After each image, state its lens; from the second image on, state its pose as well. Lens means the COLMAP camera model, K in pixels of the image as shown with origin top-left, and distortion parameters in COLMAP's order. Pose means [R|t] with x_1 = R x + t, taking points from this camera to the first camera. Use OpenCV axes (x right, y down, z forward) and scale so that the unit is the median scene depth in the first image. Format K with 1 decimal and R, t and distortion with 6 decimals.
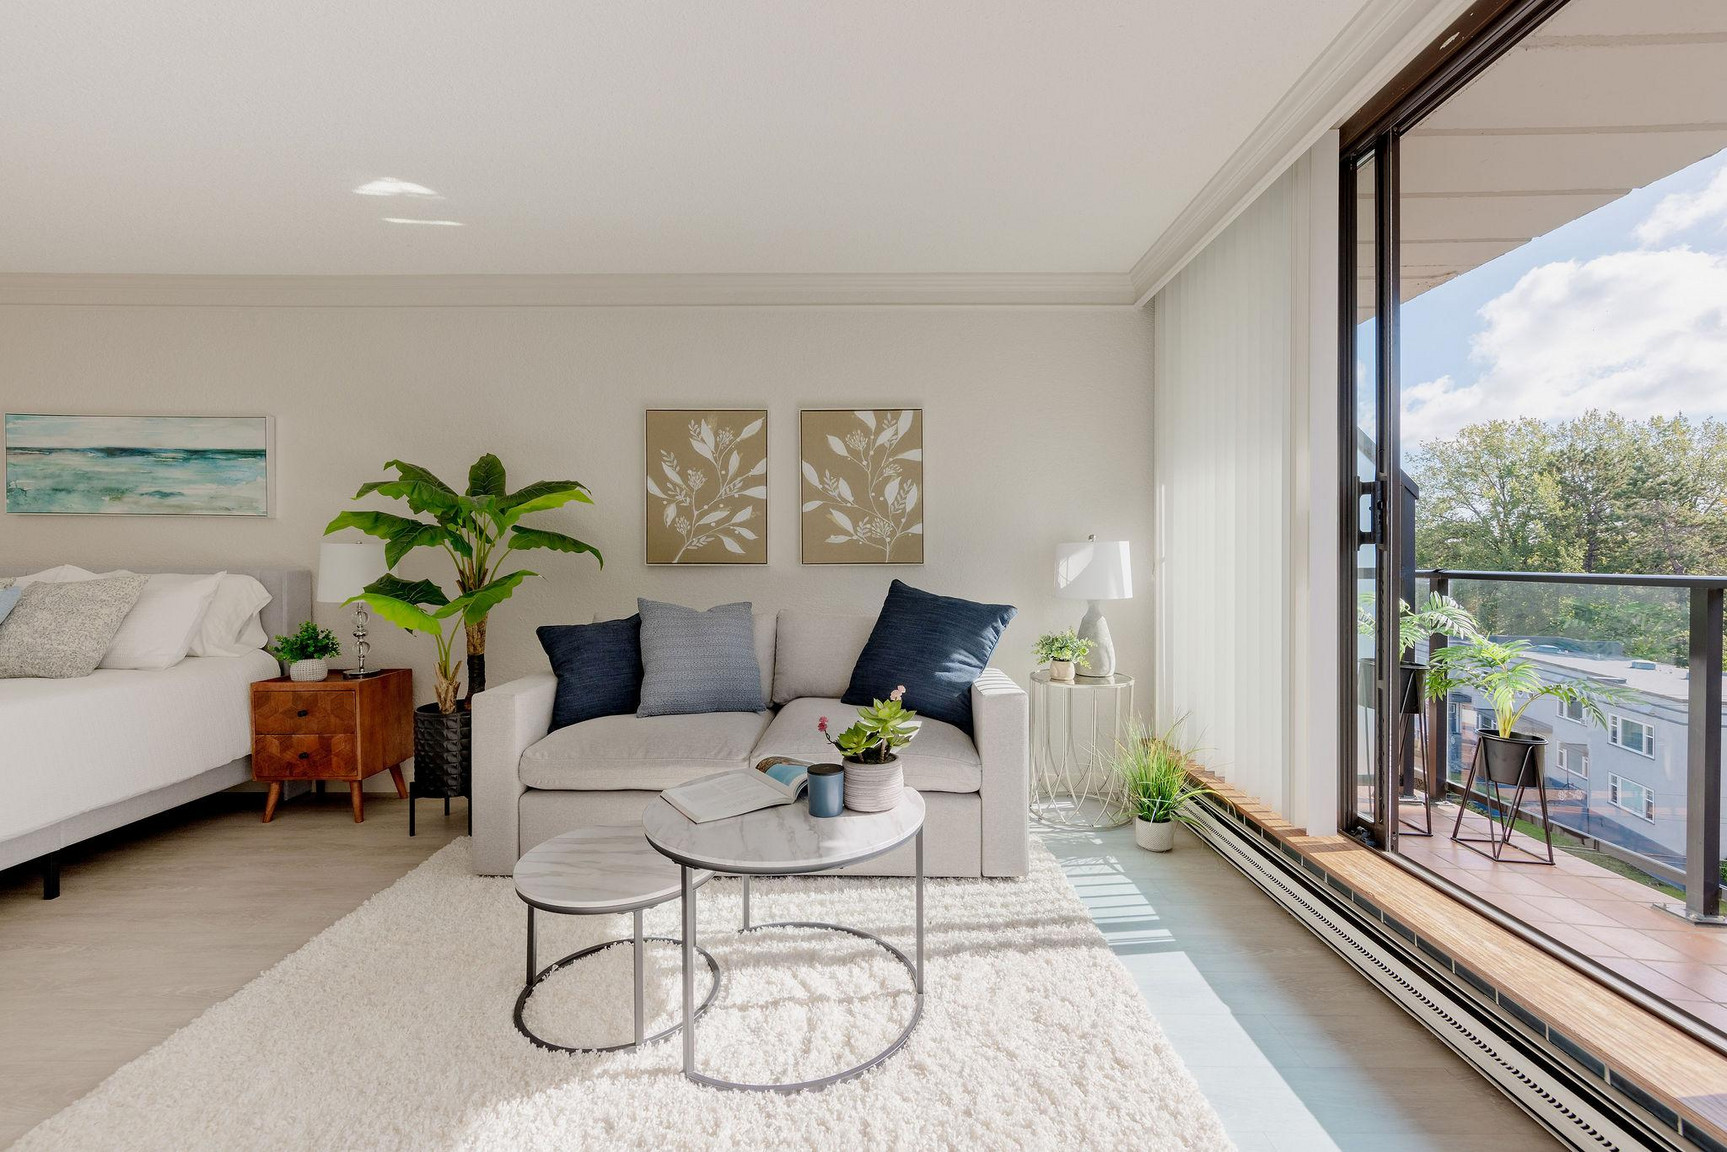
lens RADIAL K [[748.7, 0, 763.2], [0, 748.7, 563.9], [0, 0, 1]] dist [0.004915, -0.000369]
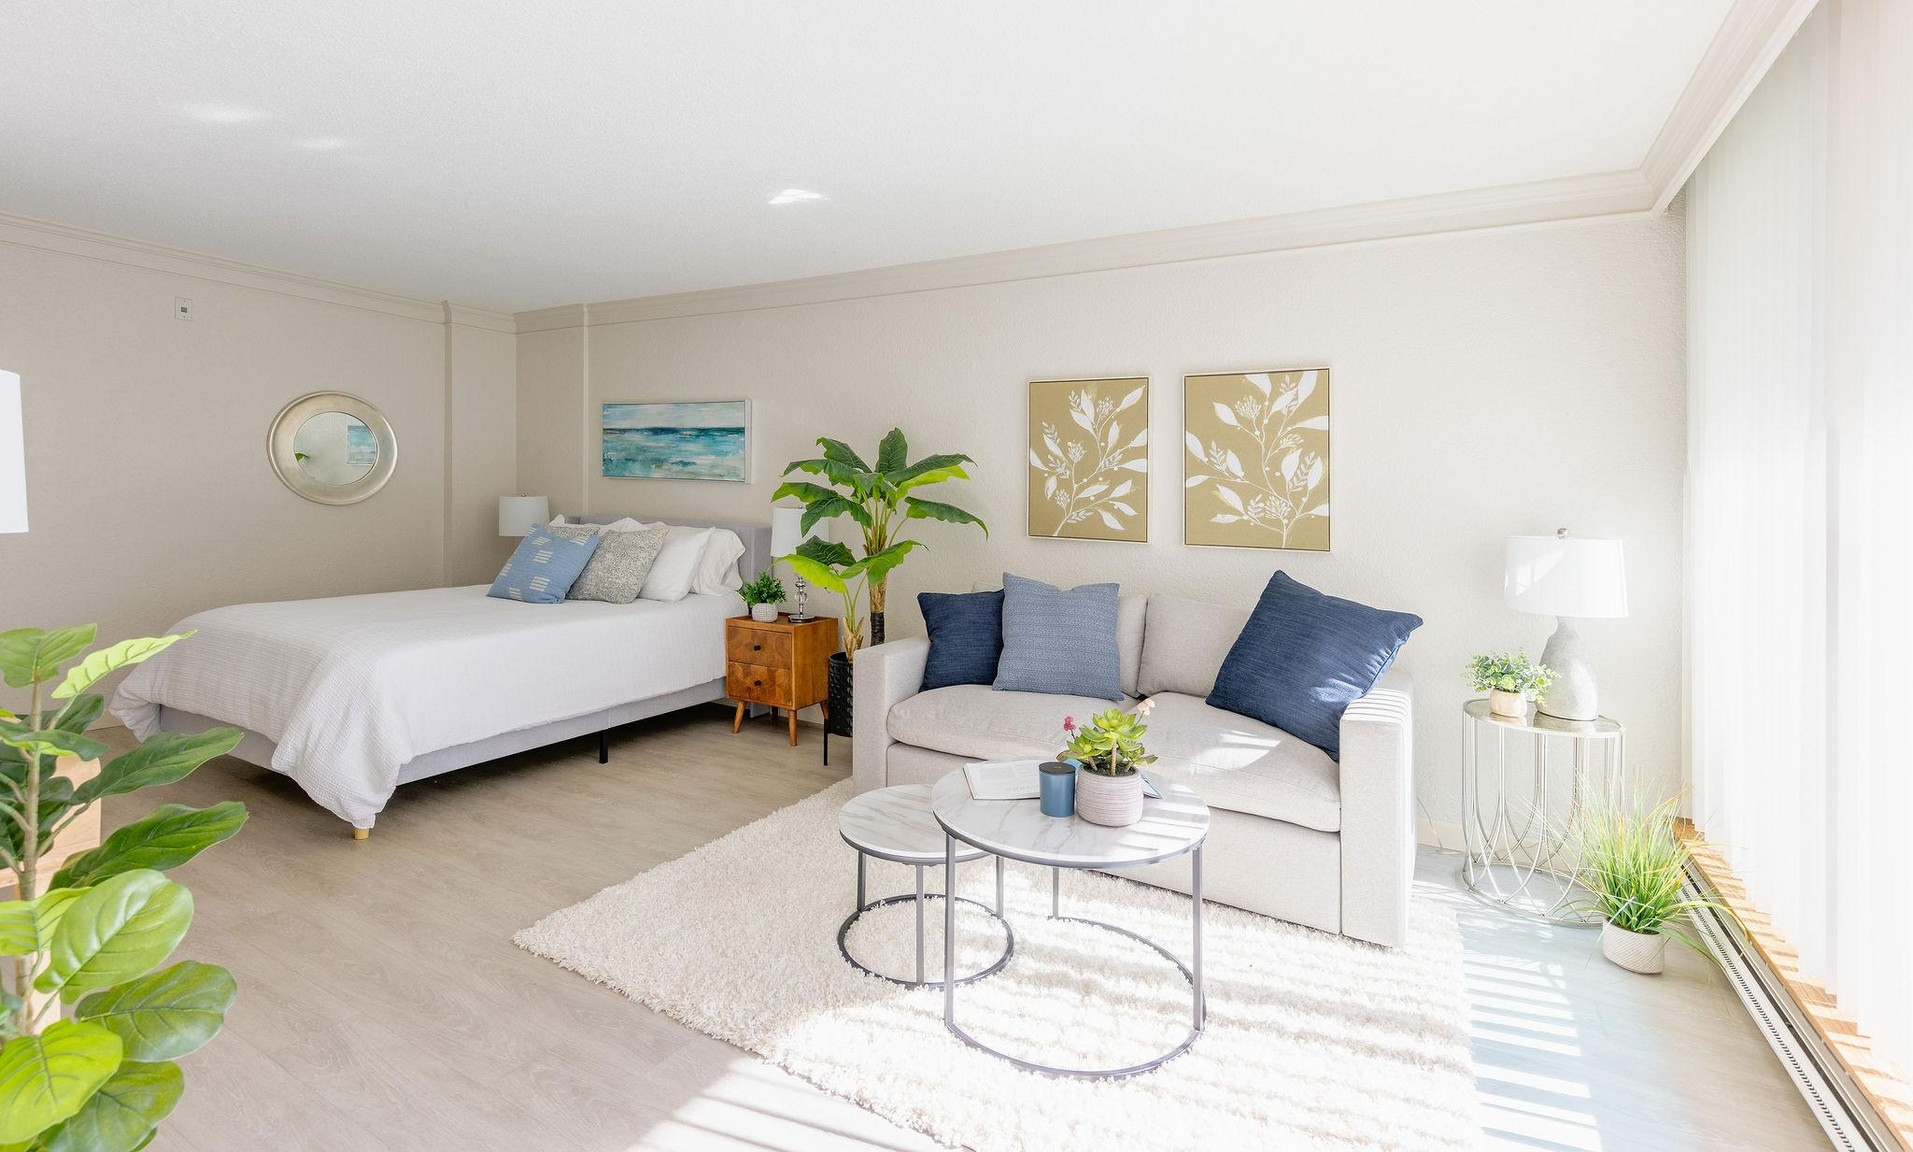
lens RADIAL K [[892.4, 0, 905.6], [0, 892.4, 467.0], [0, 0, 1]] dist [0.003597, 0.000122]
pose [[0.852960, 0.006072, -0.521941, 0.340596], [-0.012292, 0.999889, -0.008455, -0.083709], [0.521831, 0.013628, 0.852940, -0.109577]]
